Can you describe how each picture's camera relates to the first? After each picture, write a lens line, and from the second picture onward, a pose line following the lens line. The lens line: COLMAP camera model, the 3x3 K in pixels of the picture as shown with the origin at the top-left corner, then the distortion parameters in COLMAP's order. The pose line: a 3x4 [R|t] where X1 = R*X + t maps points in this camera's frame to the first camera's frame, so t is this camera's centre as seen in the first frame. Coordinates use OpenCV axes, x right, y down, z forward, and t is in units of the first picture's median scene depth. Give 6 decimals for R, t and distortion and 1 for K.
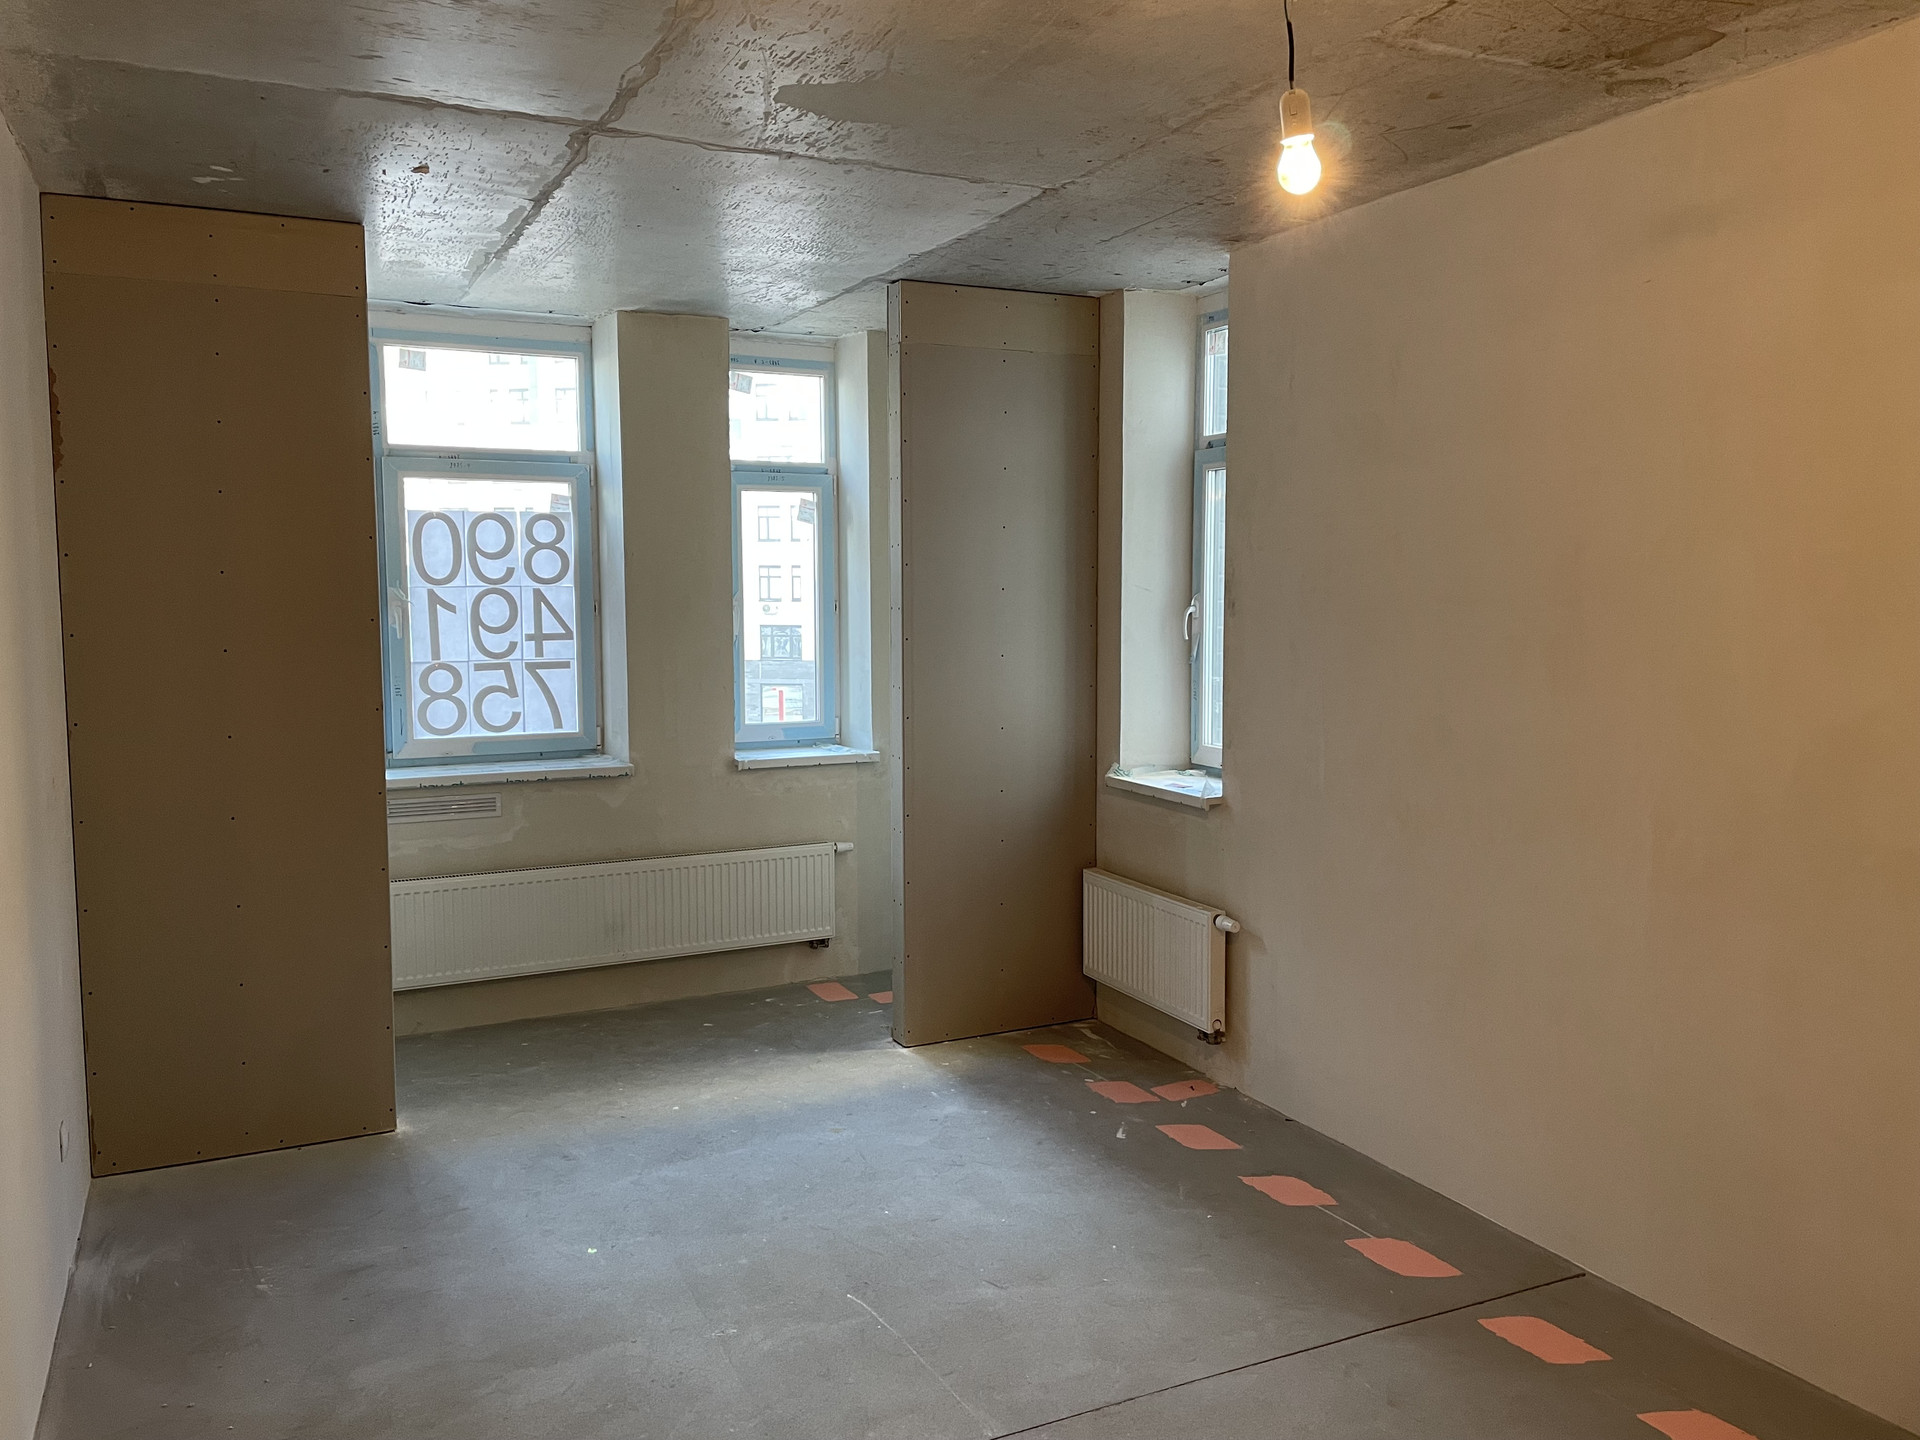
lens RADIAL K [[1479.4, 0, 951.0], [0, 1479.4, 718.3], [0, 0, 1]] dist [0.109443, -0.168461]
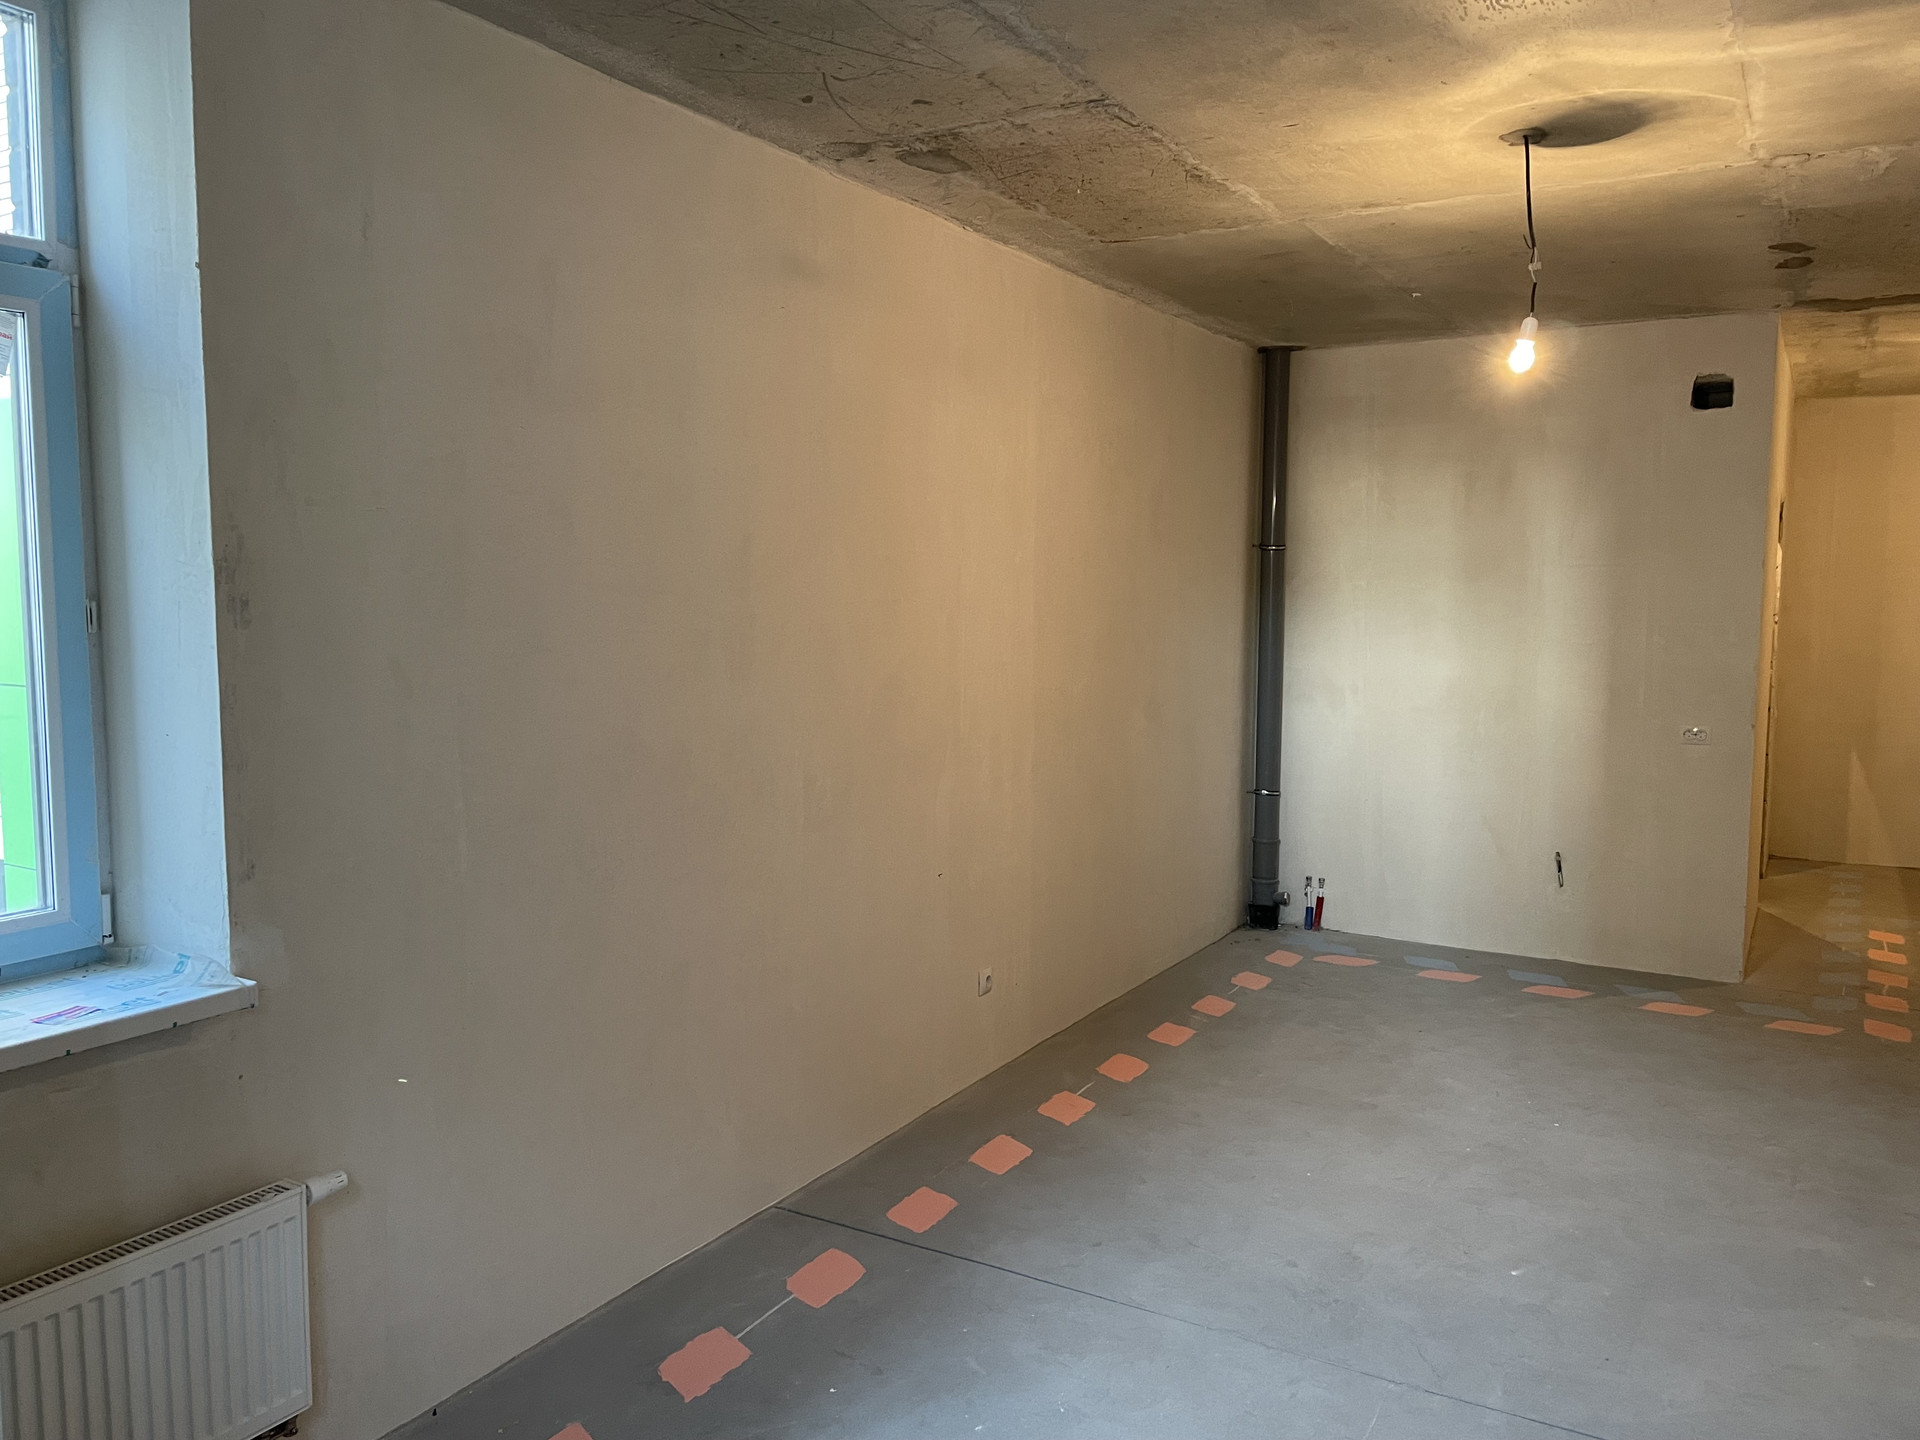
lens RADIAL K [[1479.4, 0, 951.0], [0, 1479.4, 718.3], [0, 0, 1]] dist [0.109443, -0.168461]
pose [[-0.567871, -0.063936, 0.820631, -0.342756], [0.080915, 0.987814, 0.132954, -0.075473], [-0.819131, 0.141902, -0.555777, 0.968380]]
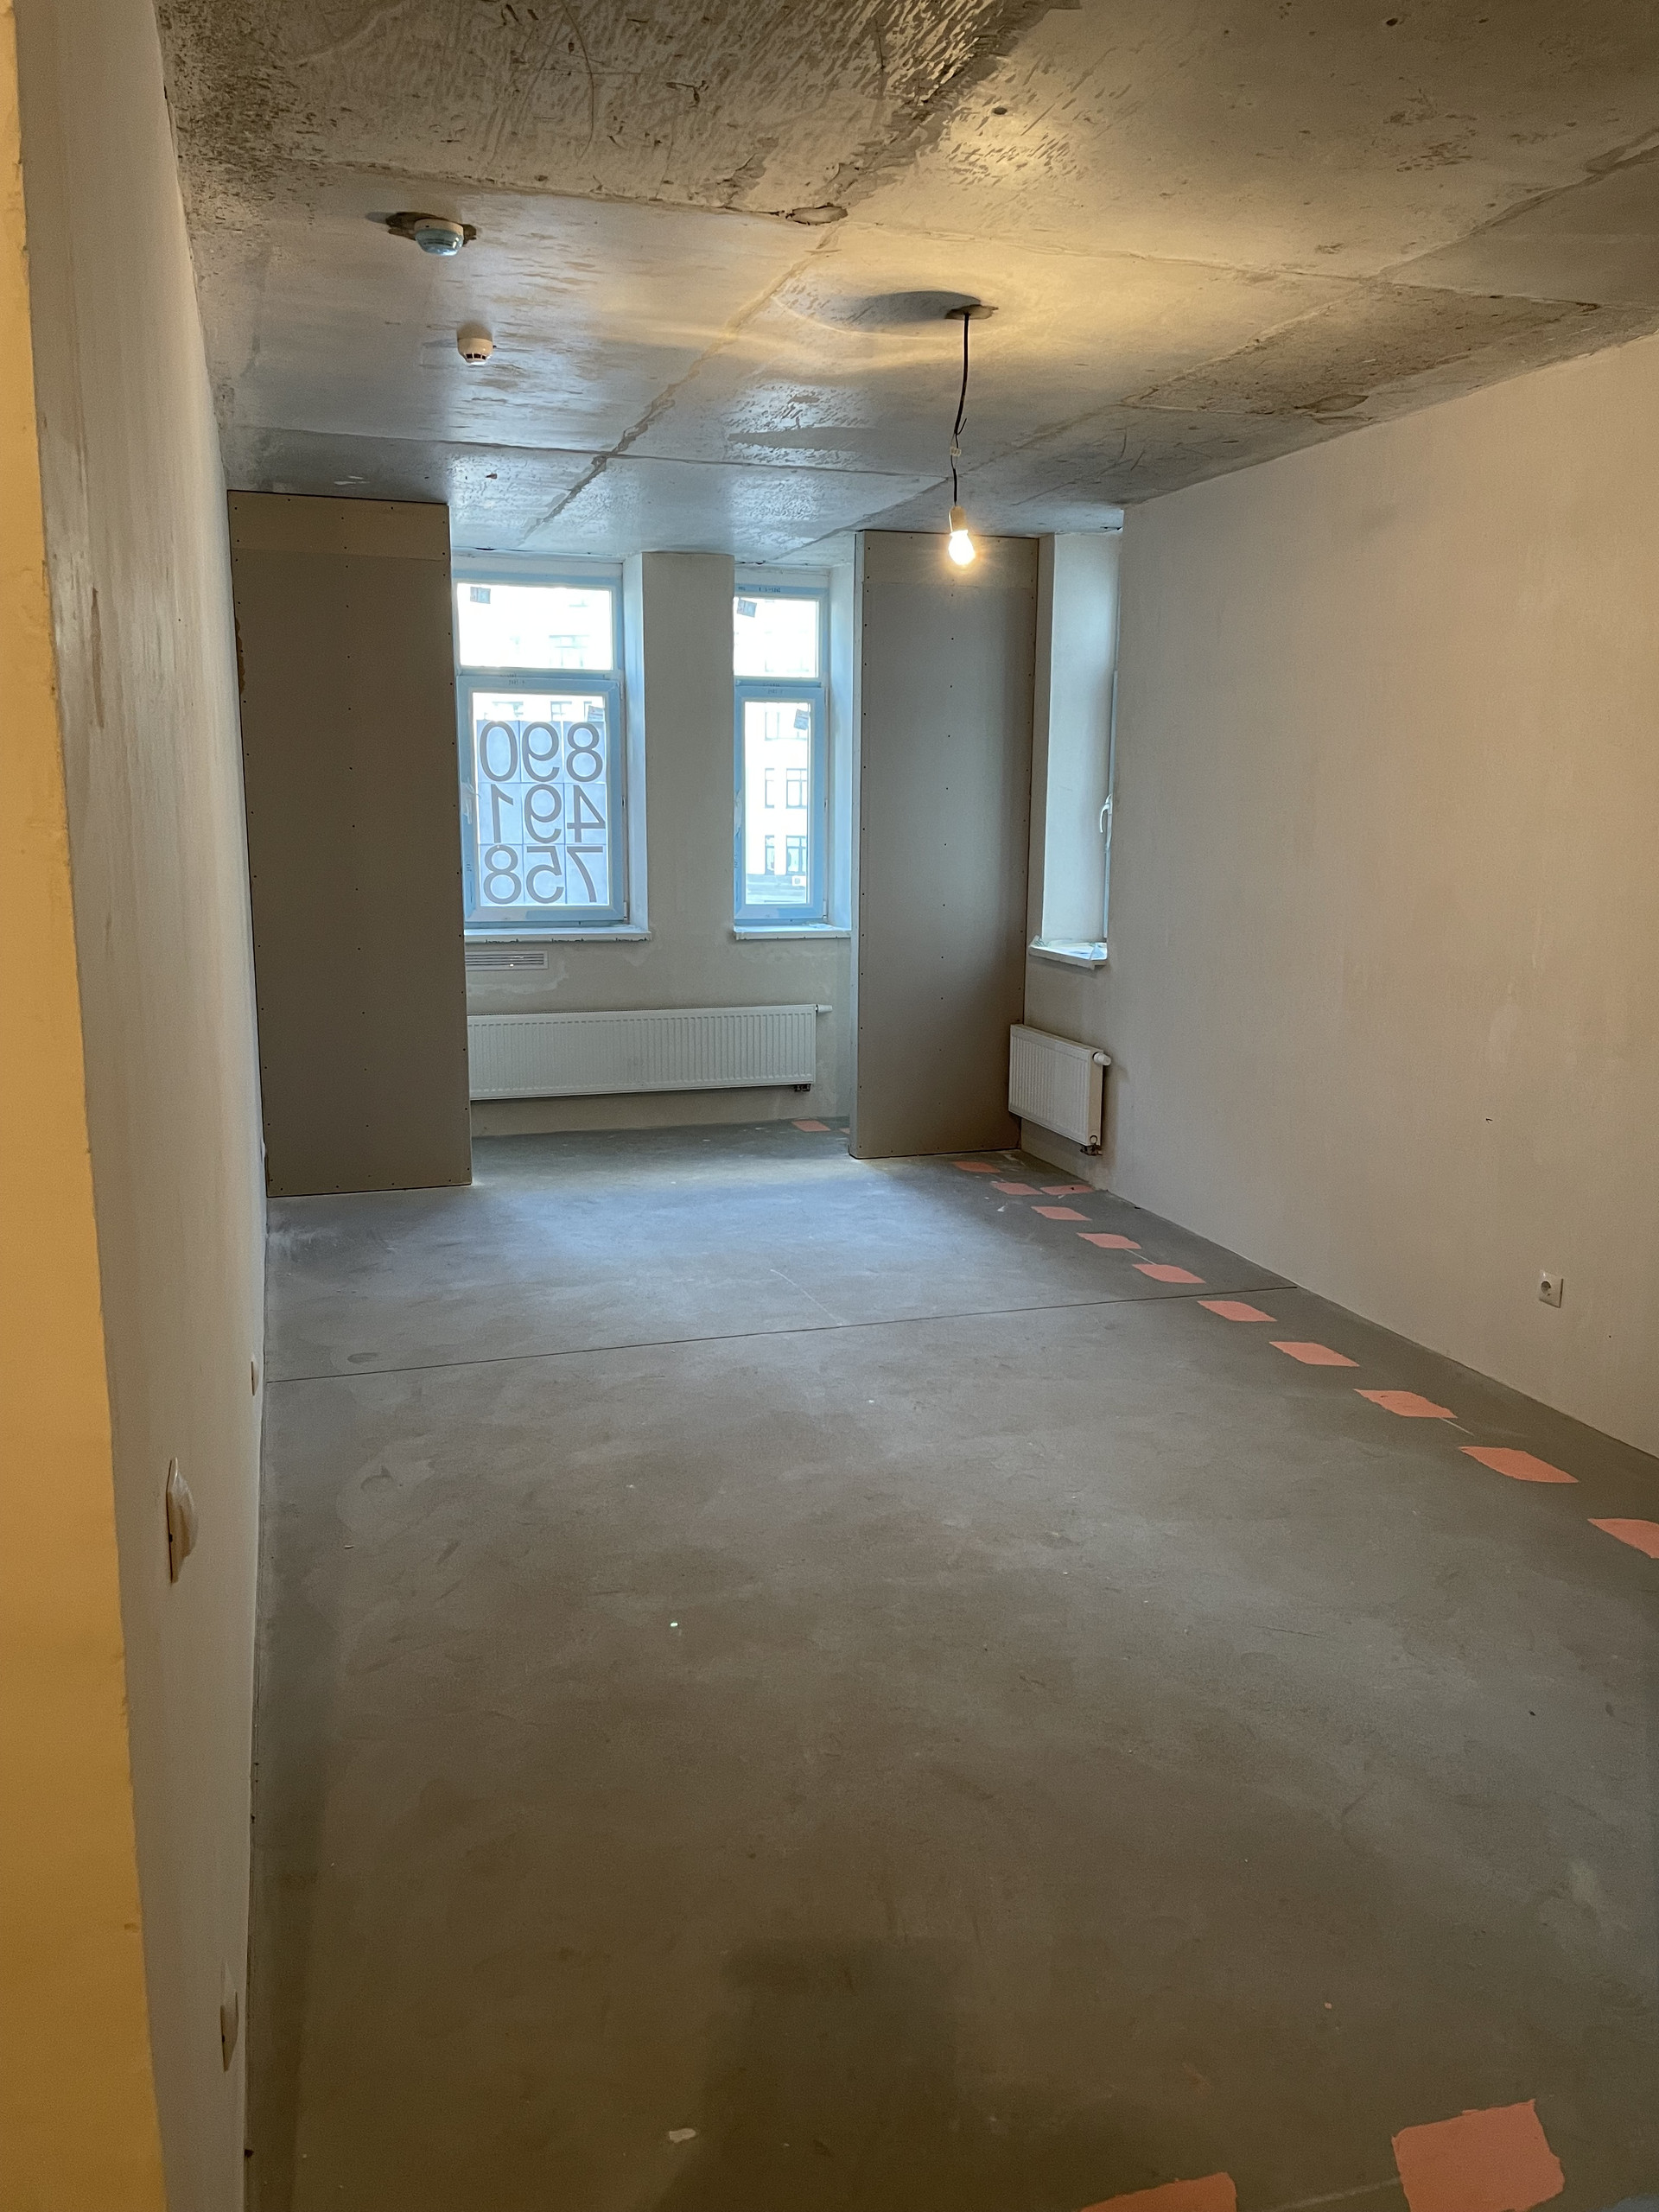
lens RADIAL K [[1704.3, 0, 829.5], [0, 1704.3, 1106.0], [0, 0, 1]] dist [0.109443, -0.168461]
pose [[0.990587, 0.034417, -0.132489, 0.132750], [-0.022191, 0.995450, 0.092670, 0.043086], [0.135075, -0.088858, 0.986843, -0.411927]]
